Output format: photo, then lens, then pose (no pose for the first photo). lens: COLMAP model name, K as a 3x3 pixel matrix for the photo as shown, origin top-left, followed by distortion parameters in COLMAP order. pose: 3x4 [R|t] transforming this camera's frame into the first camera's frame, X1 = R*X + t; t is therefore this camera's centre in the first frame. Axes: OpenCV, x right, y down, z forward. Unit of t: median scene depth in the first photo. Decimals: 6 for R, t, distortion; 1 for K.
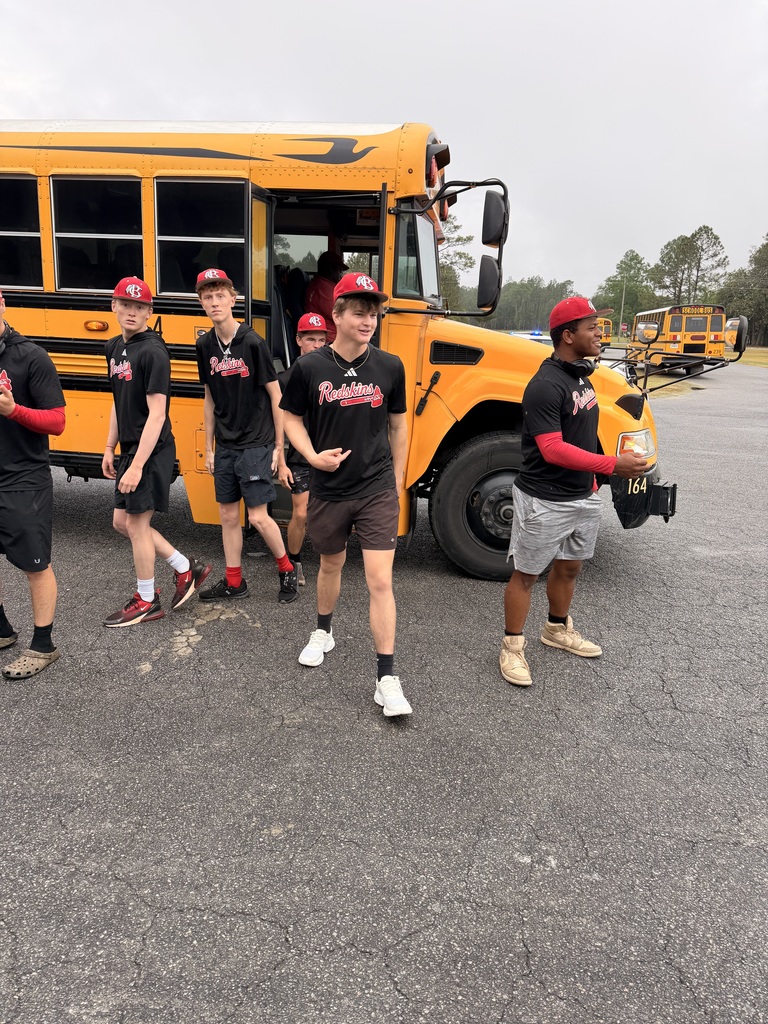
lens RADIAL K [[728.8, 0, 384.0], [0, 728.8, 512.0], [0, 0, 1]] dist [0.071109, -0.113377]
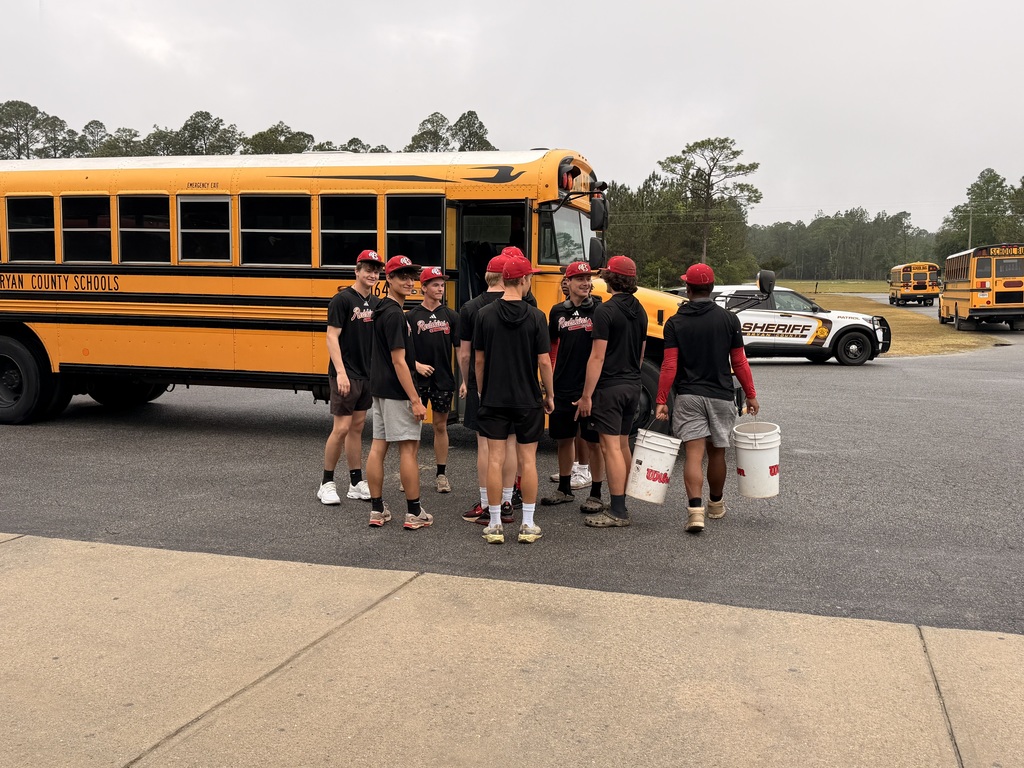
lens RADIAL K [[989.7, 0, 512.0], [0, 989.7, 384.0], [0, 0, 1]] dist [0.156141, -0.287196]
pose [[0.990424, -0.013226, -0.137423, 0.034532], [-0.006990, 0.989320, -0.145594, 0.035896], [0.137880, 0.145161, 0.979754, -0.141232]]
